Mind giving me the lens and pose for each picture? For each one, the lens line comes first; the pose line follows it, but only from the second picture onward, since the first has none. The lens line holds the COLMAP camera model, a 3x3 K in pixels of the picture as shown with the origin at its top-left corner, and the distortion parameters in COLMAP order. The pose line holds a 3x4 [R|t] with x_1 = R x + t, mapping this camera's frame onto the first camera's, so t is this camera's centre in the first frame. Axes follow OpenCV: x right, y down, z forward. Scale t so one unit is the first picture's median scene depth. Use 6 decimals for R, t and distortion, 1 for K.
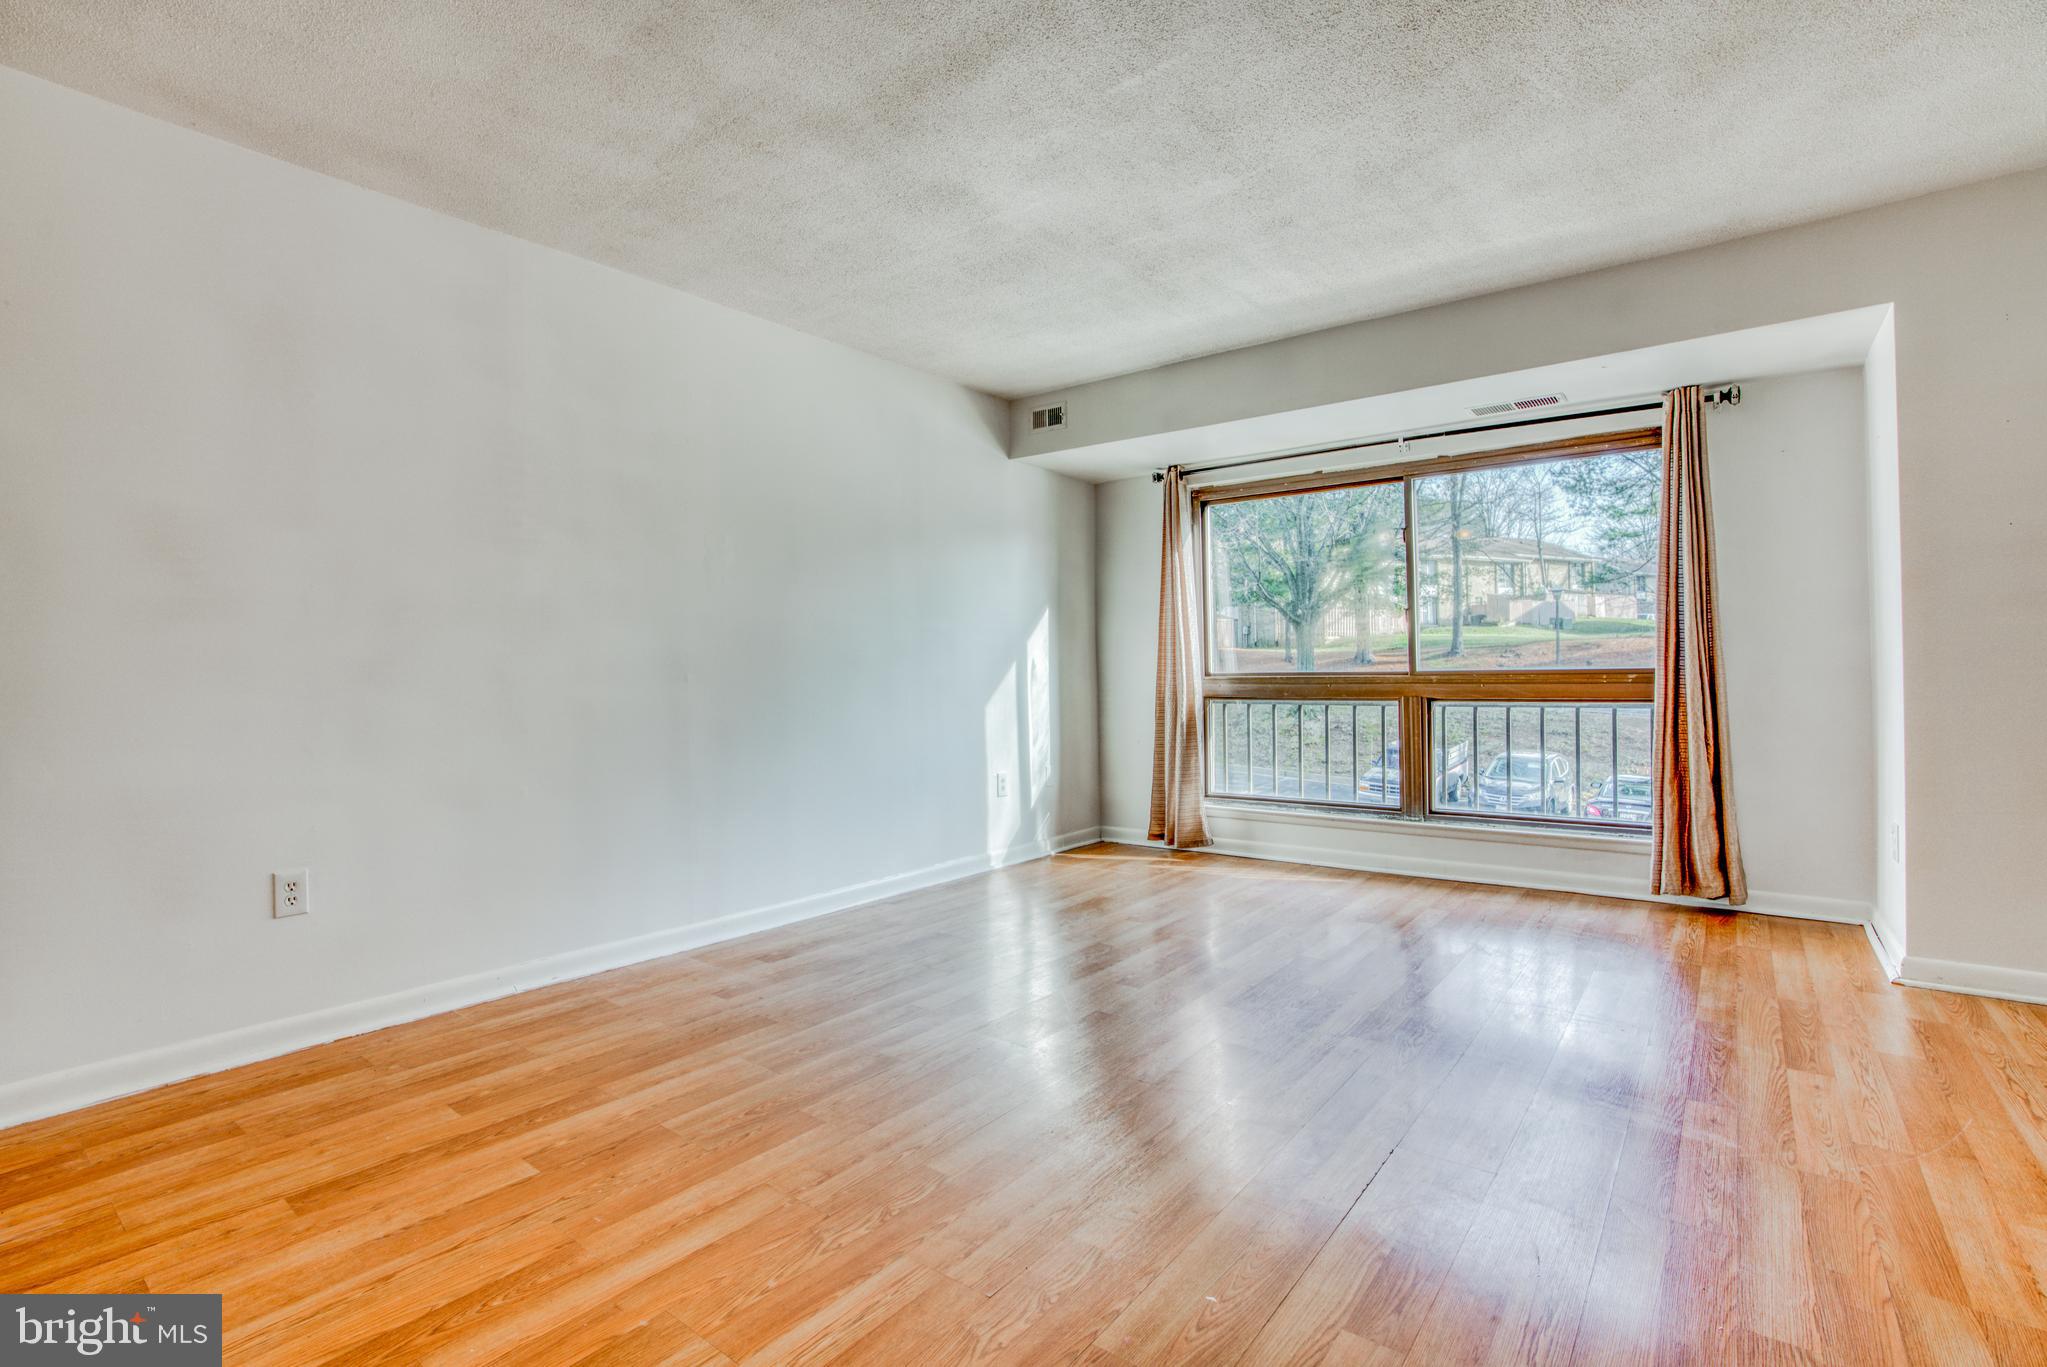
lens RADIAL K [[952.7, 0, 1010.3], [0, 952.7, 667.0], [0, 0, 1]] dist [-0.070369, 0.027287]
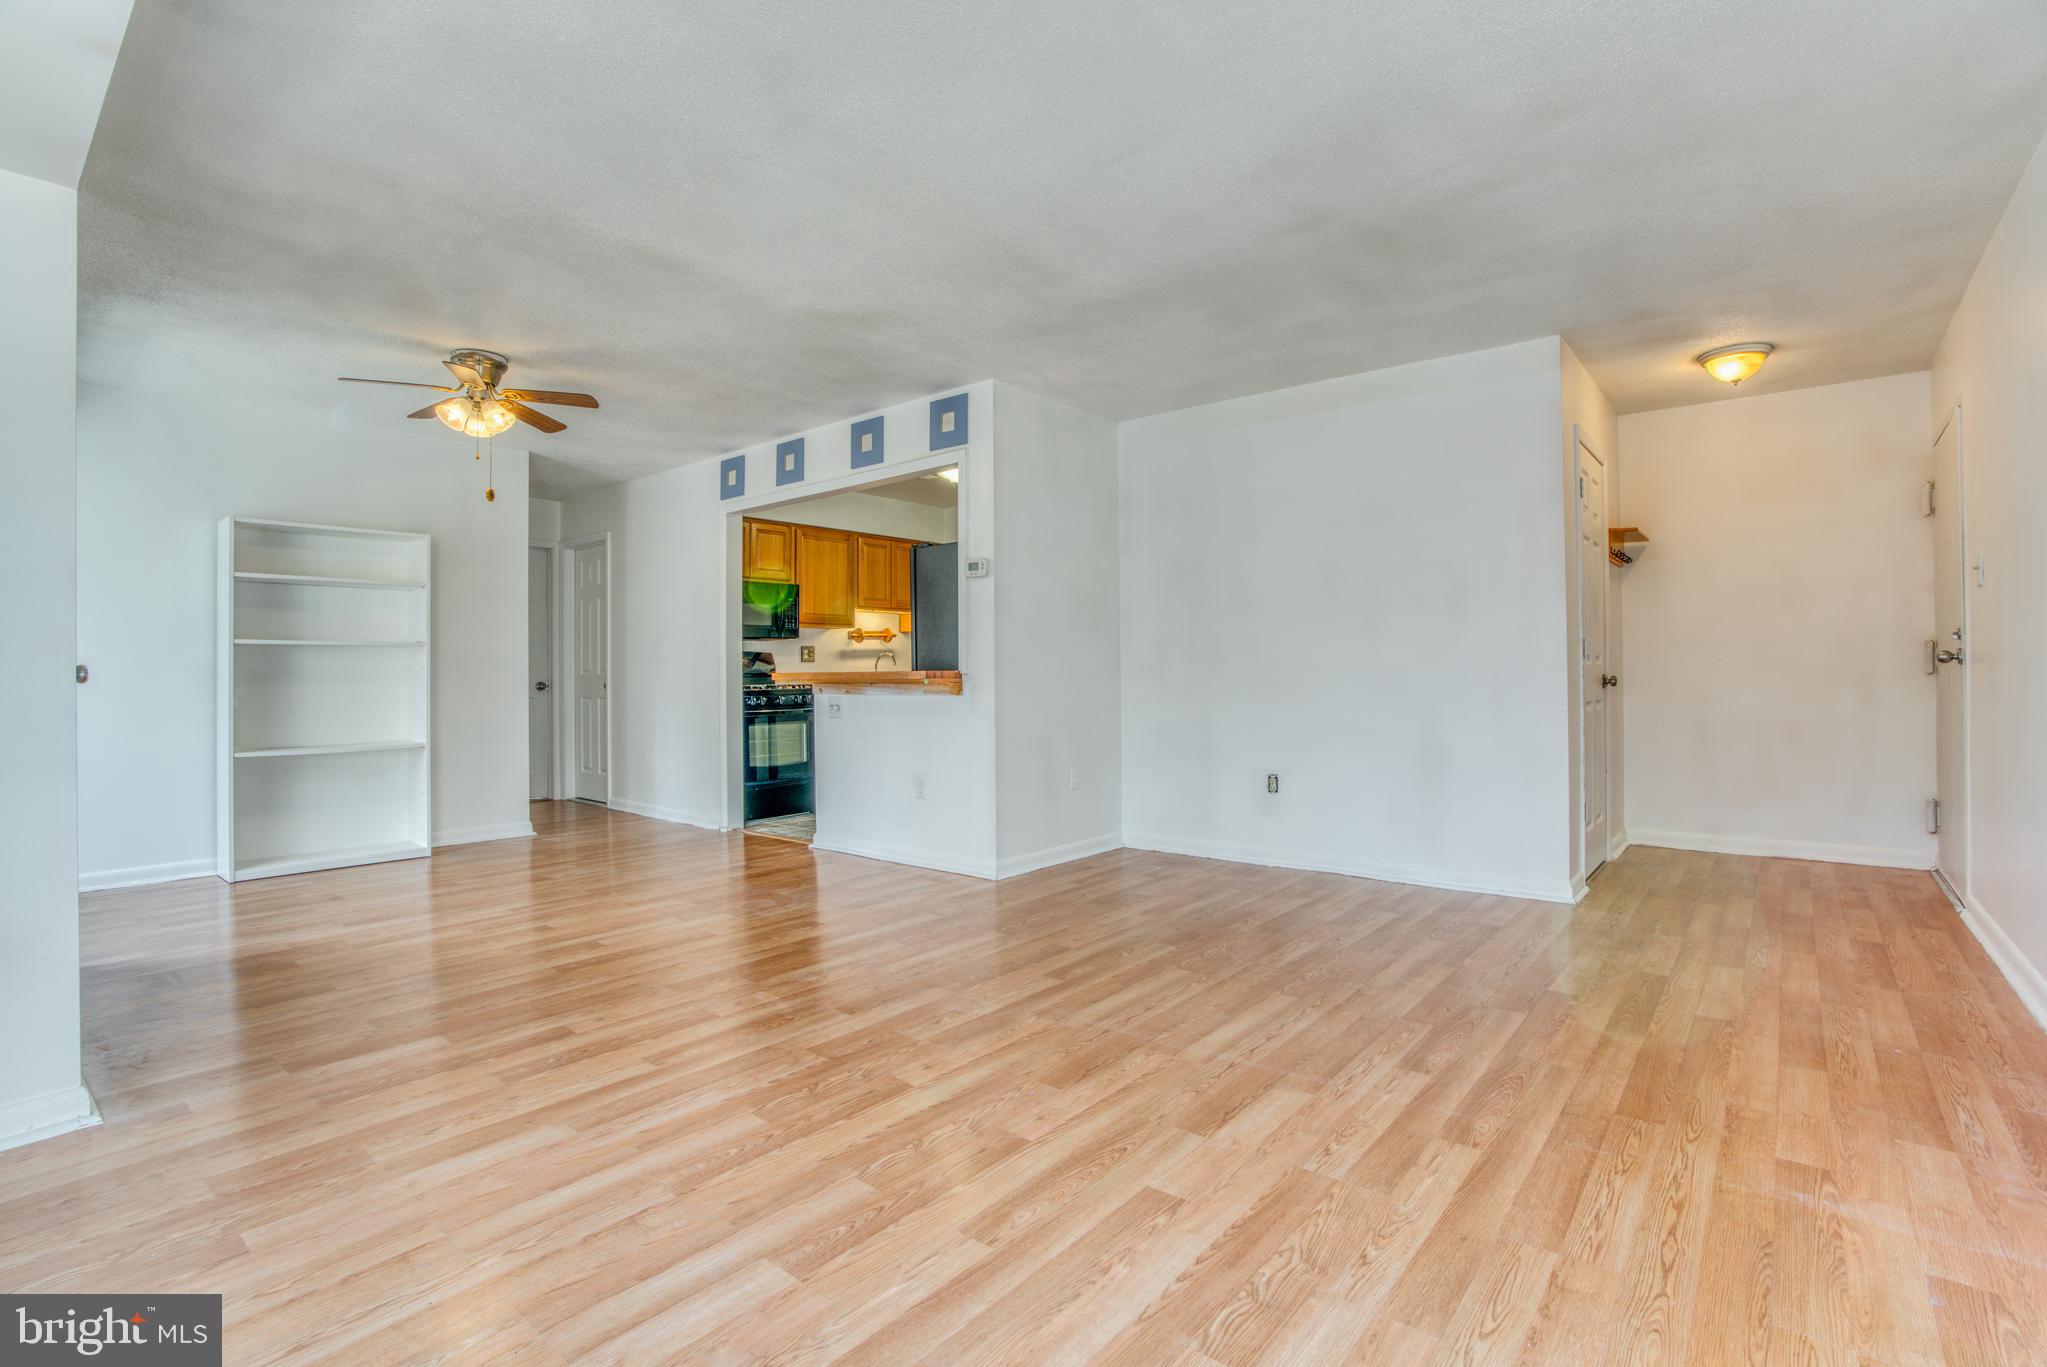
lens RADIAL K [[952.7, 0, 1010.3], [0, 952.7, 667.0], [0, 0, 1]] dist [-0.070369, 0.027287]
pose [[-0.999054, 0.024738, 0.035767, 0.125301], [0.024388, 0.999651, -0.010171, 0.003934], [-0.036007, -0.009289, -0.999308, 1.043051]]
